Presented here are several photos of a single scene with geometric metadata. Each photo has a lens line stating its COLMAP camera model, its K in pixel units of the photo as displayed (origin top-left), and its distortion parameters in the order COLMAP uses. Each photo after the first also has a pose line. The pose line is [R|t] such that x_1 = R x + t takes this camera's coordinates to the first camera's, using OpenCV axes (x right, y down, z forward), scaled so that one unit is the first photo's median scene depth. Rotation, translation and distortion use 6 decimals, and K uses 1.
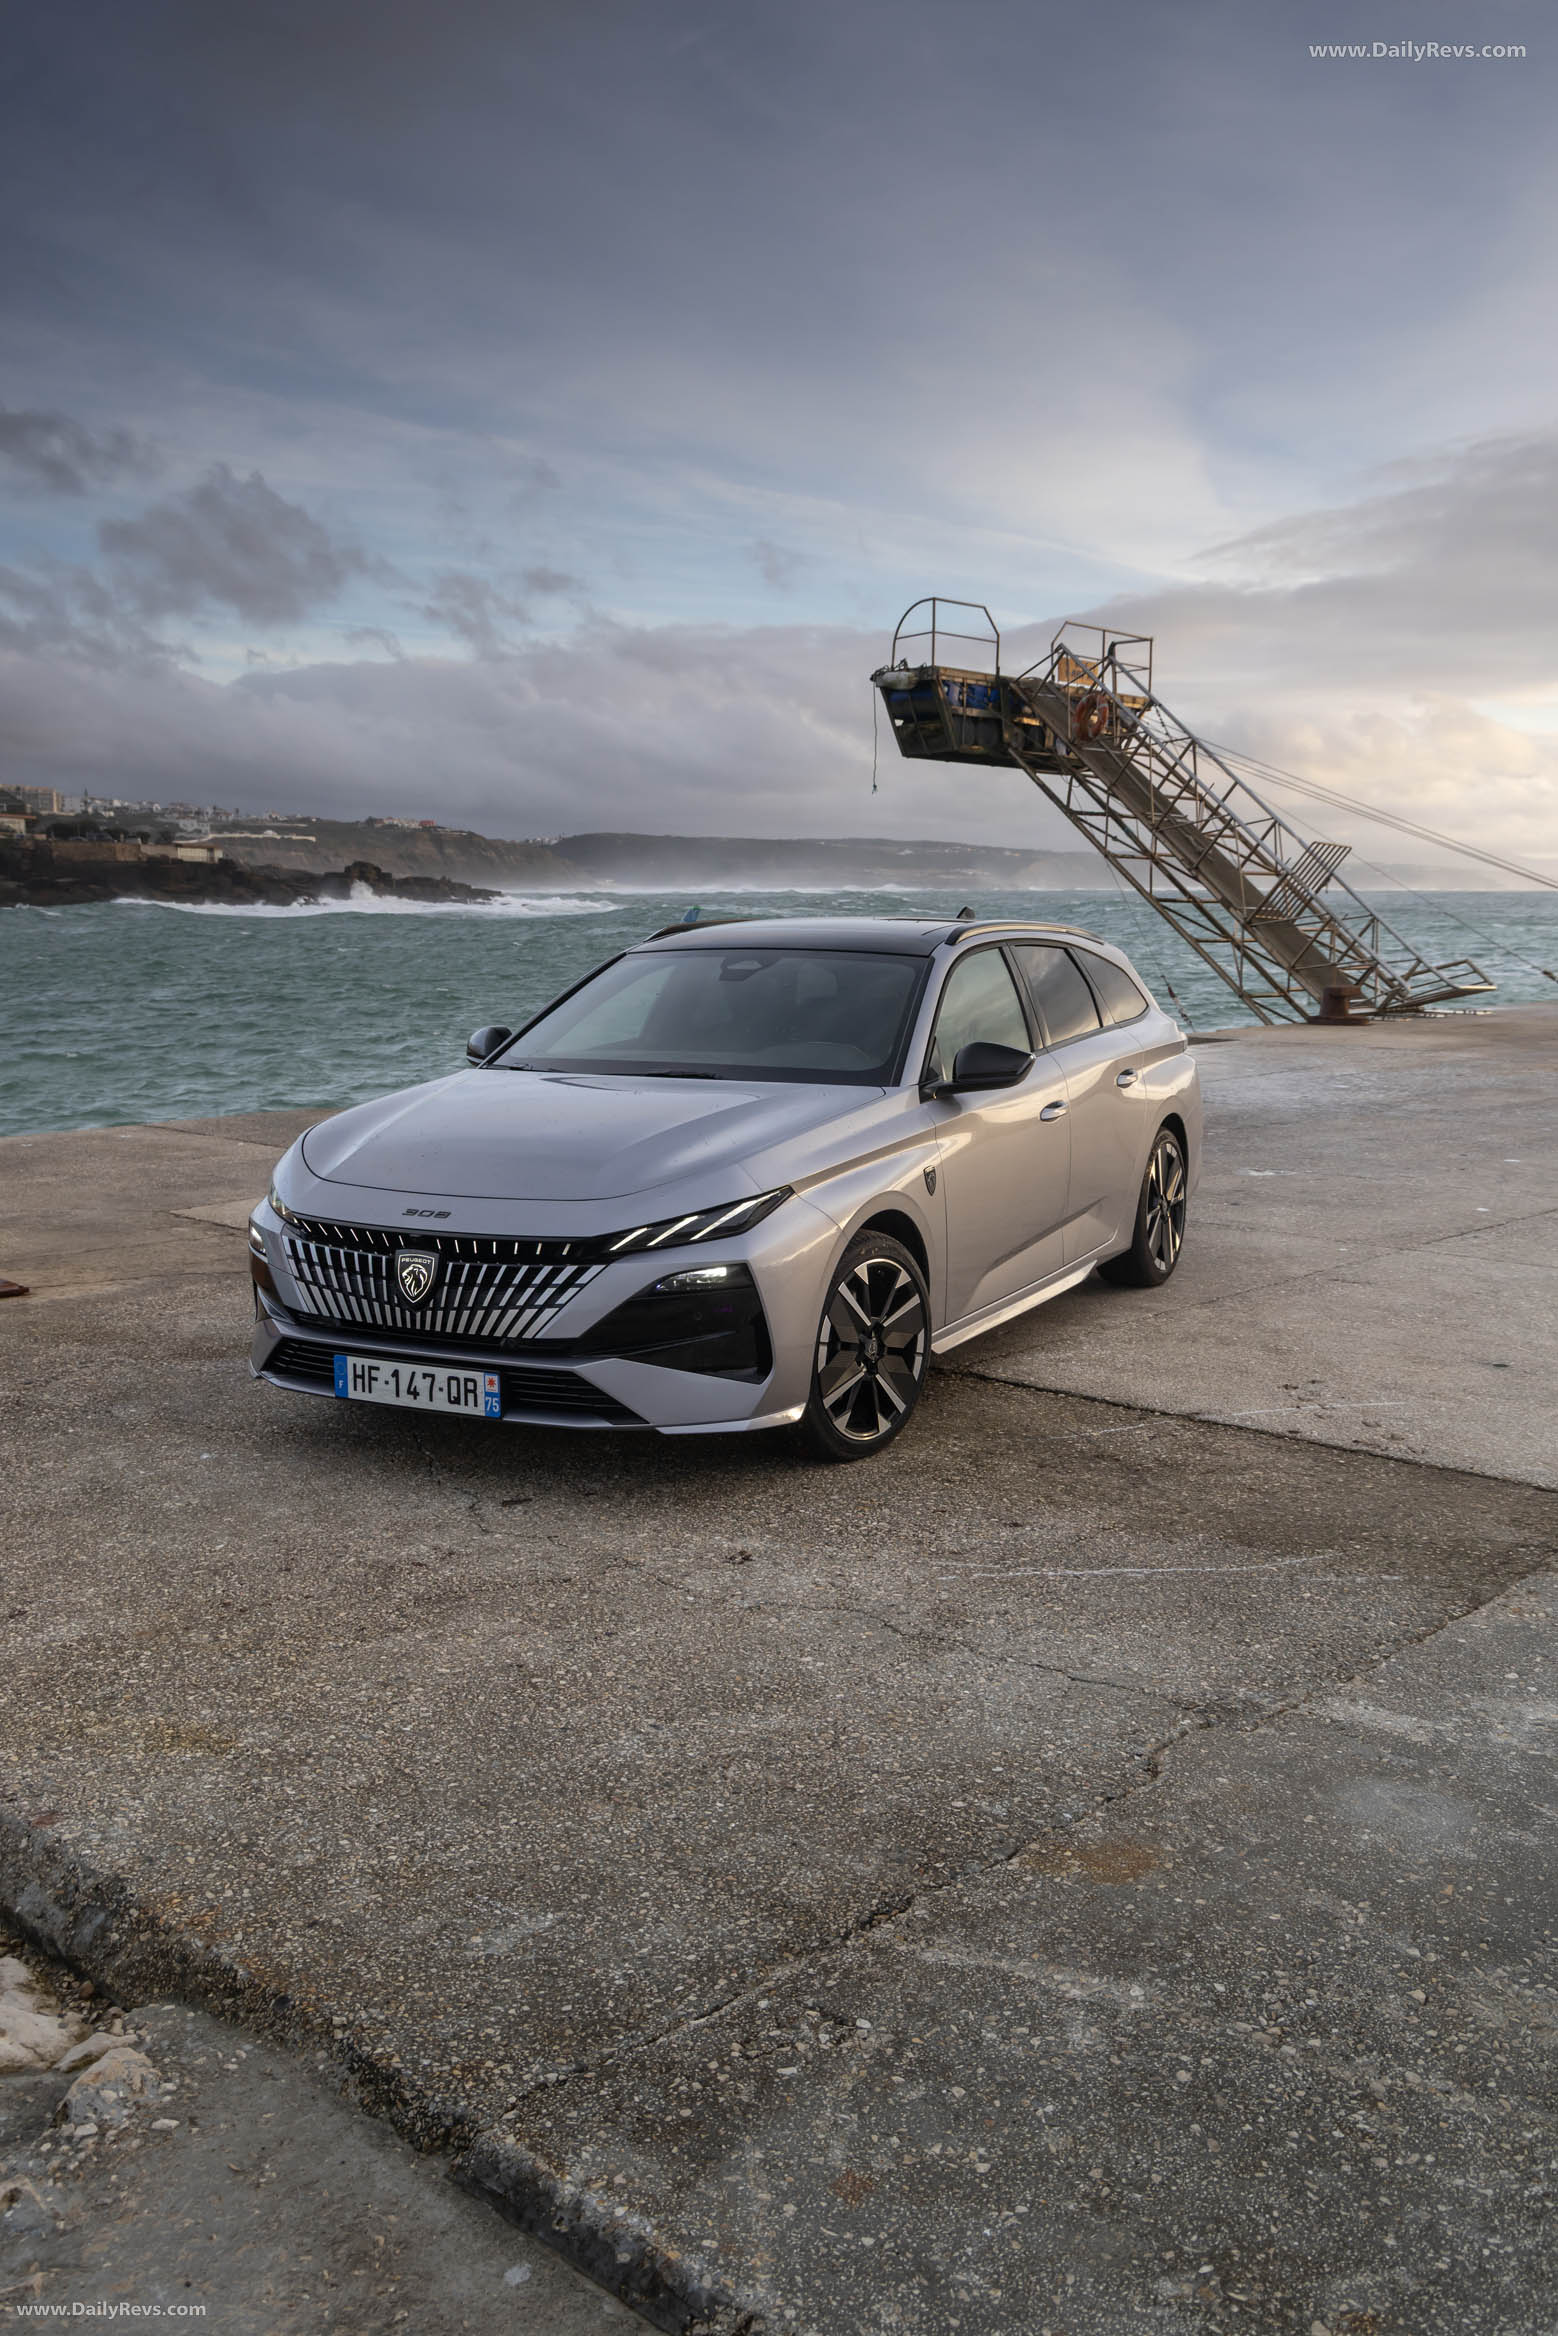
lens RADIAL K [[2036.3, 0, 782.0], [0, 2036.3, 1168.7], [0, 0, 1]] dist [-0.001593, 0.001852]
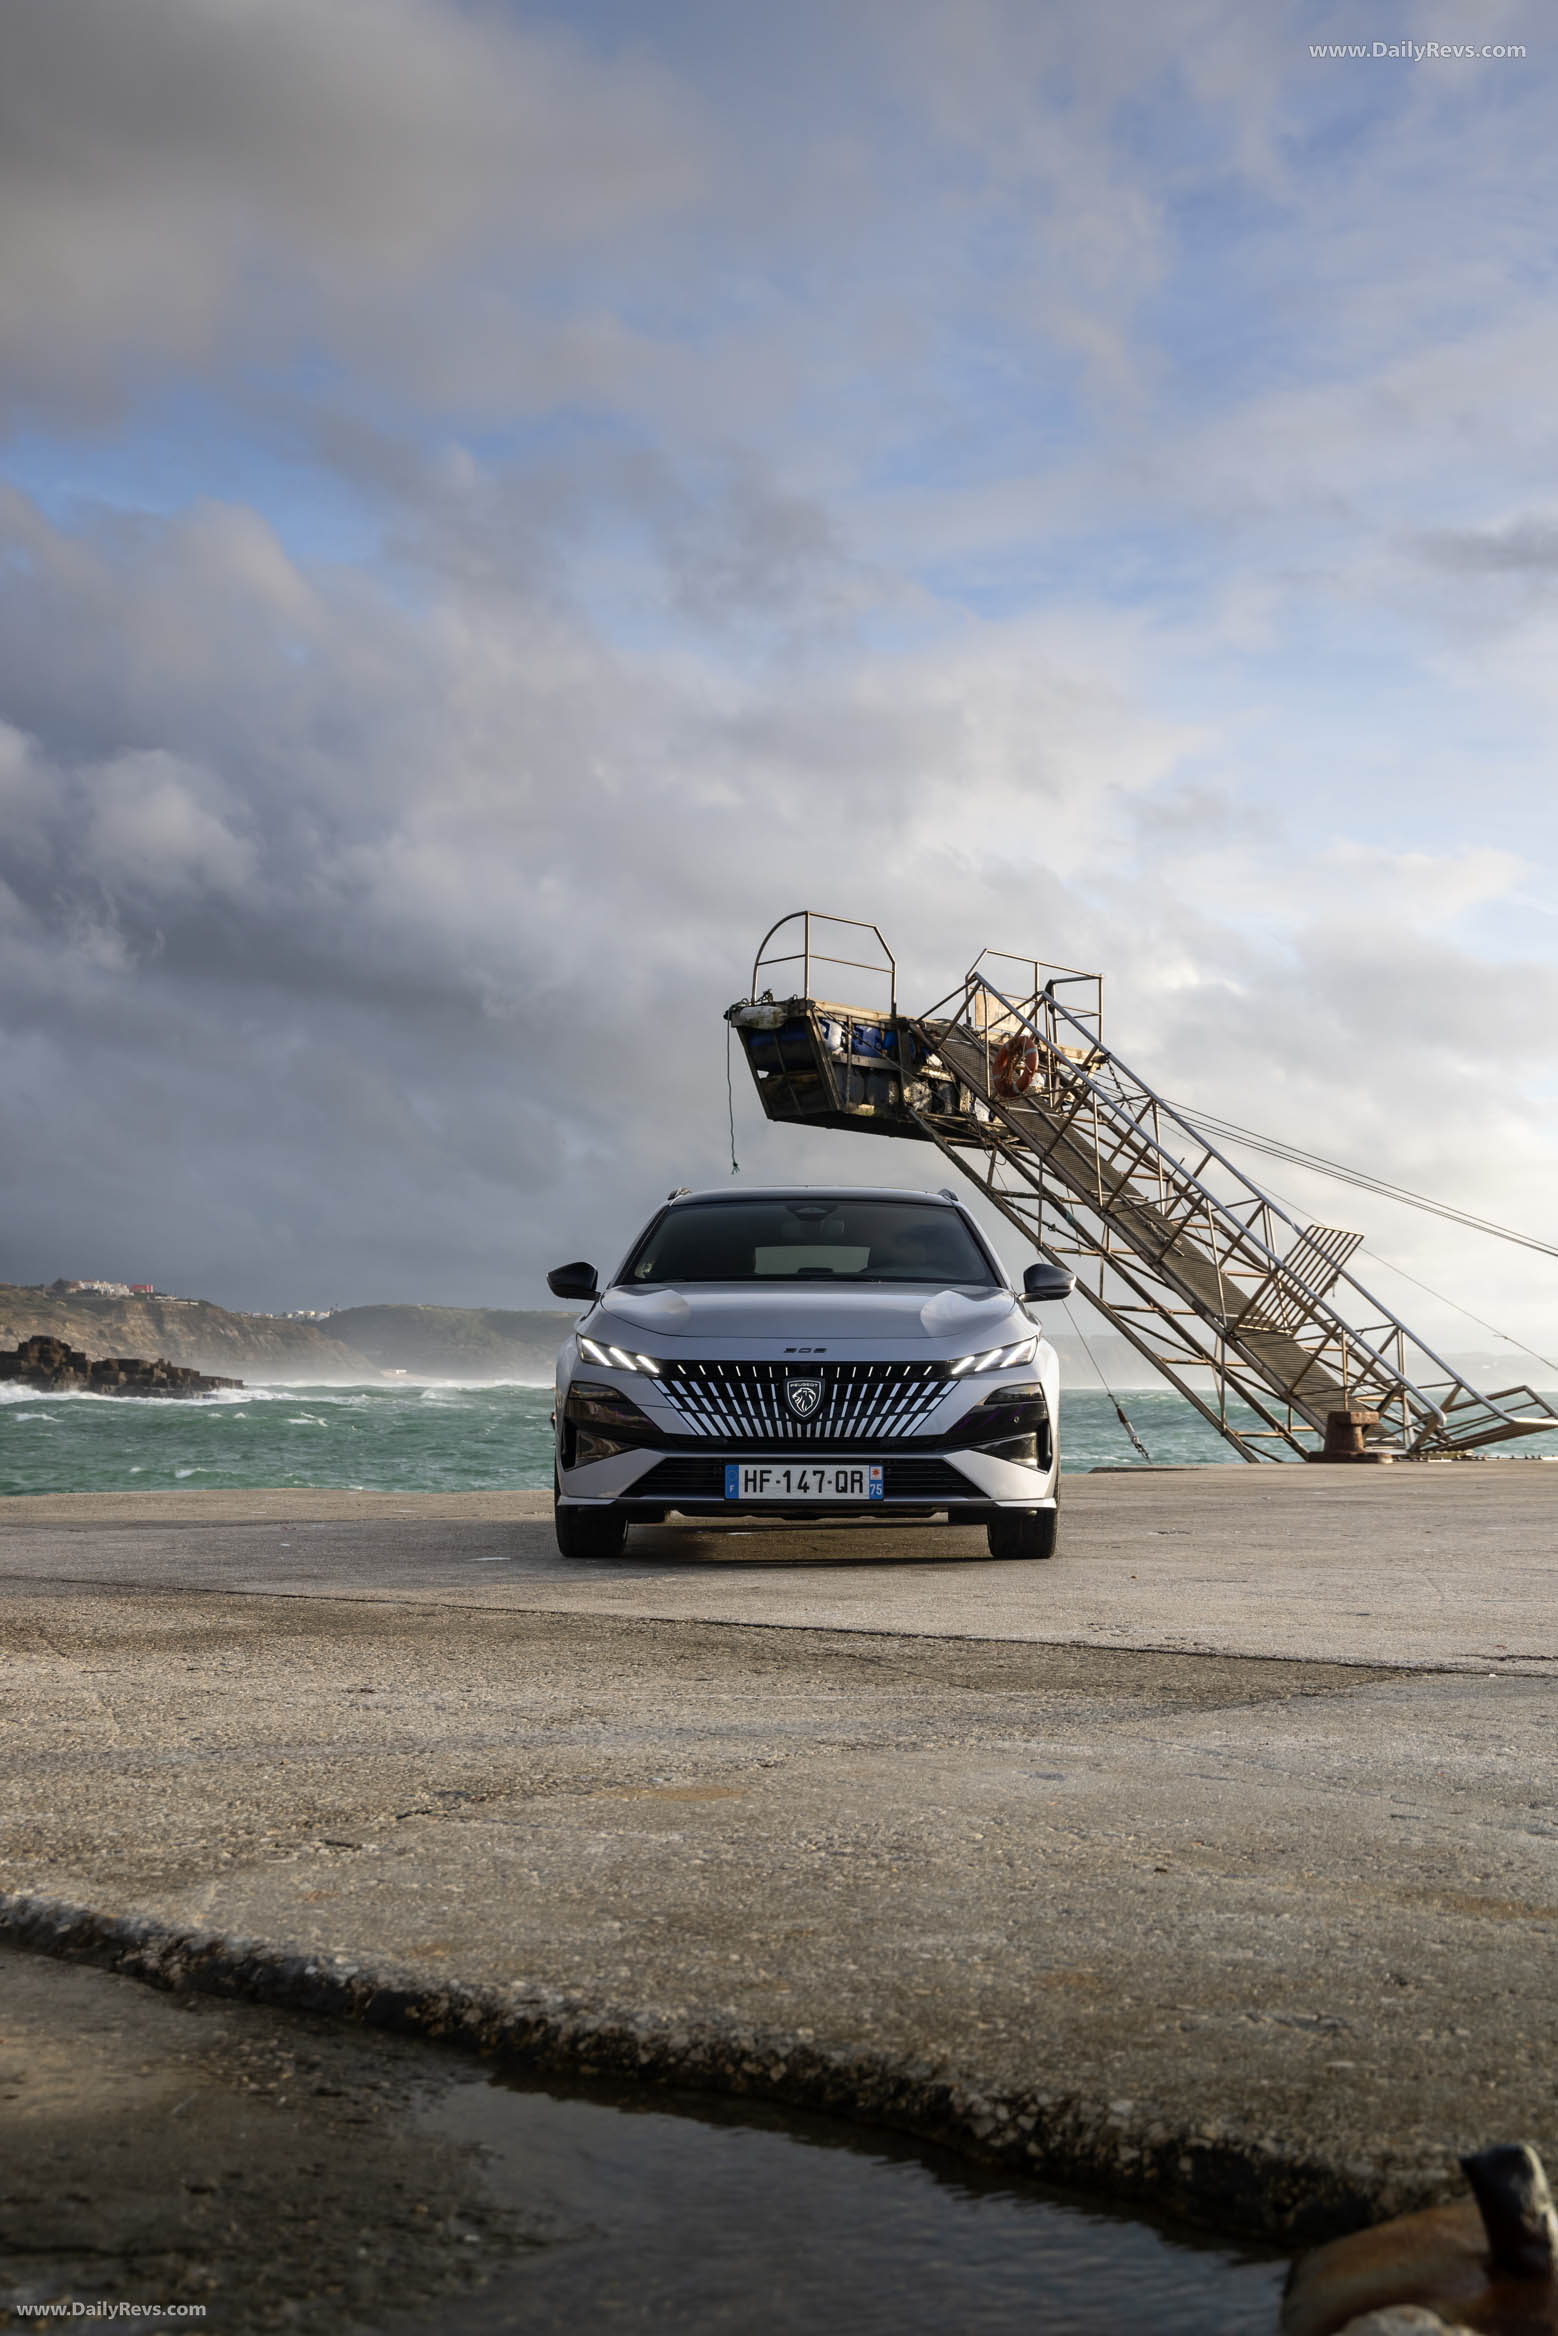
lens RADIAL K [[2906.7, 0, 776.8], [0, 2906.7, 1169.0], [0, 0, 1]] dist [0.018593, -0.018564]
pose [[0.998975, 0.008754, 0.044414, 0.031552], [0.000713, 0.977956, -0.208808, 0.076592], [-0.045263, 0.208626, 0.976948, -0.071238]]
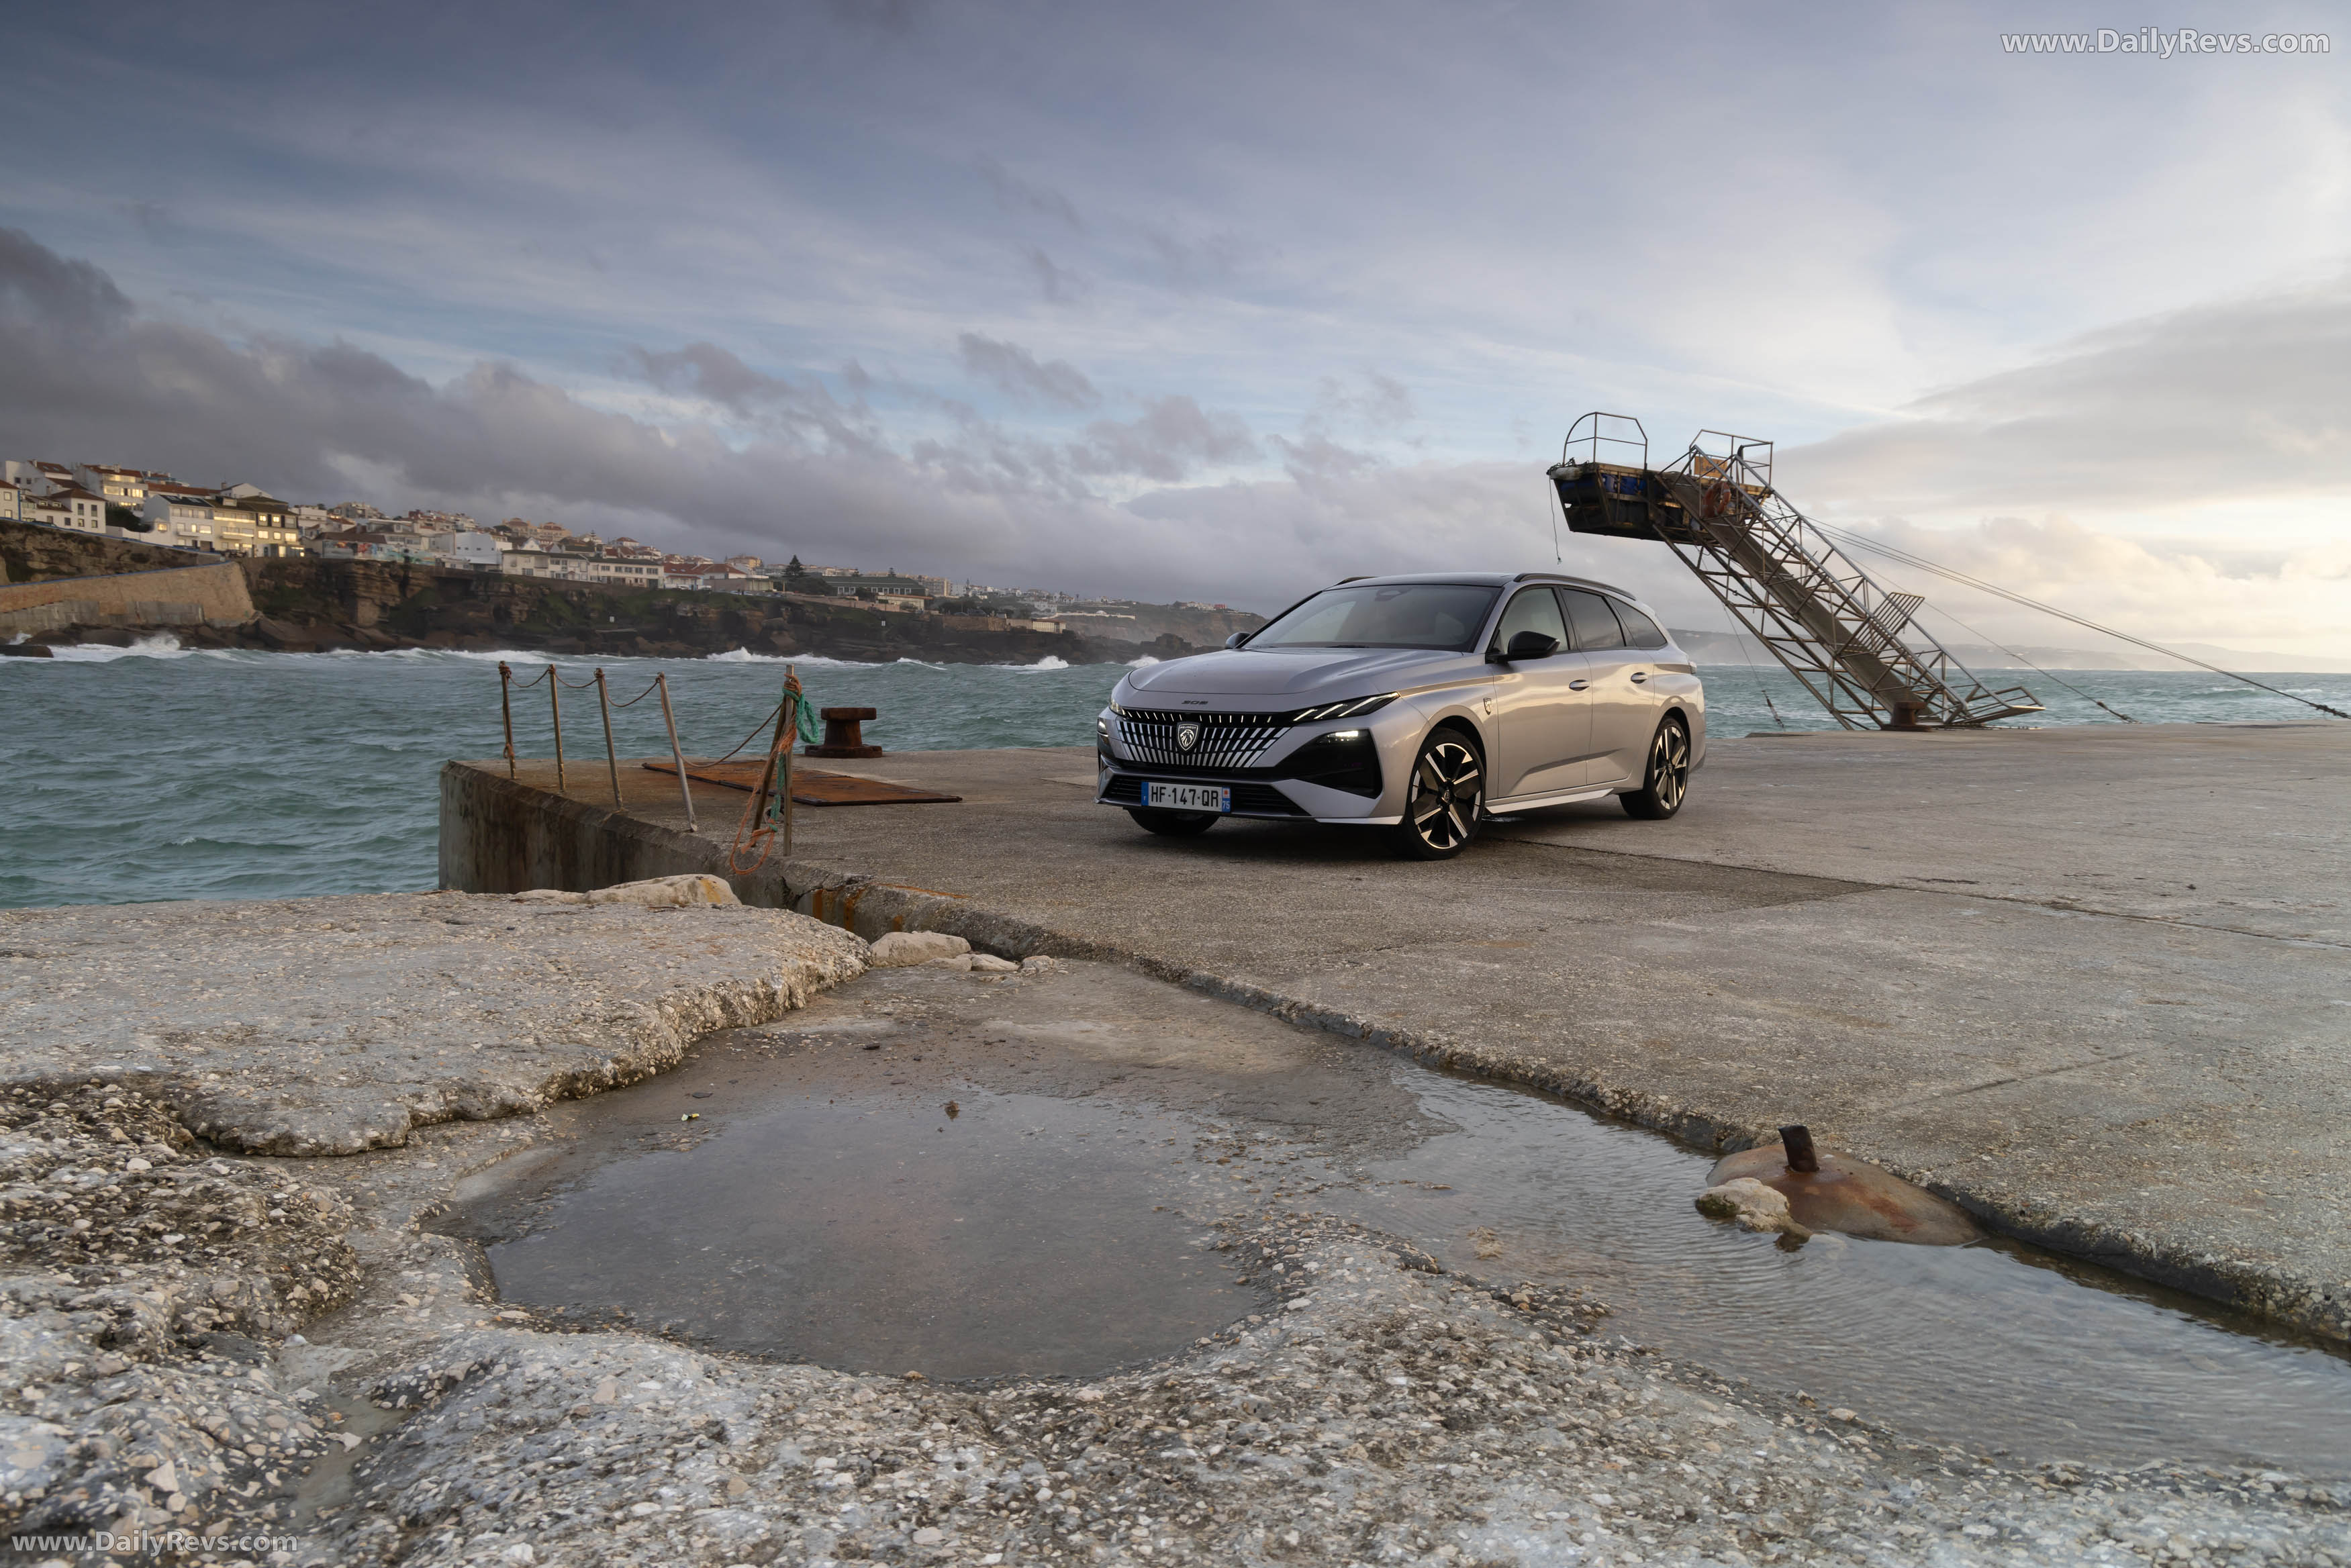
lens RADIAL K [[1615.9, 0, 1182.7], [0, 1615.9, 789.0], [0, 0, 1]] dist [0.003413, 0.006564]
pose [[0.981372, 0.028917, -0.189929, 0.033245], [-0.039514, 0.997852, -0.052245, 0.063821], [0.188011, 0.058777, 0.980407, -0.150364]]
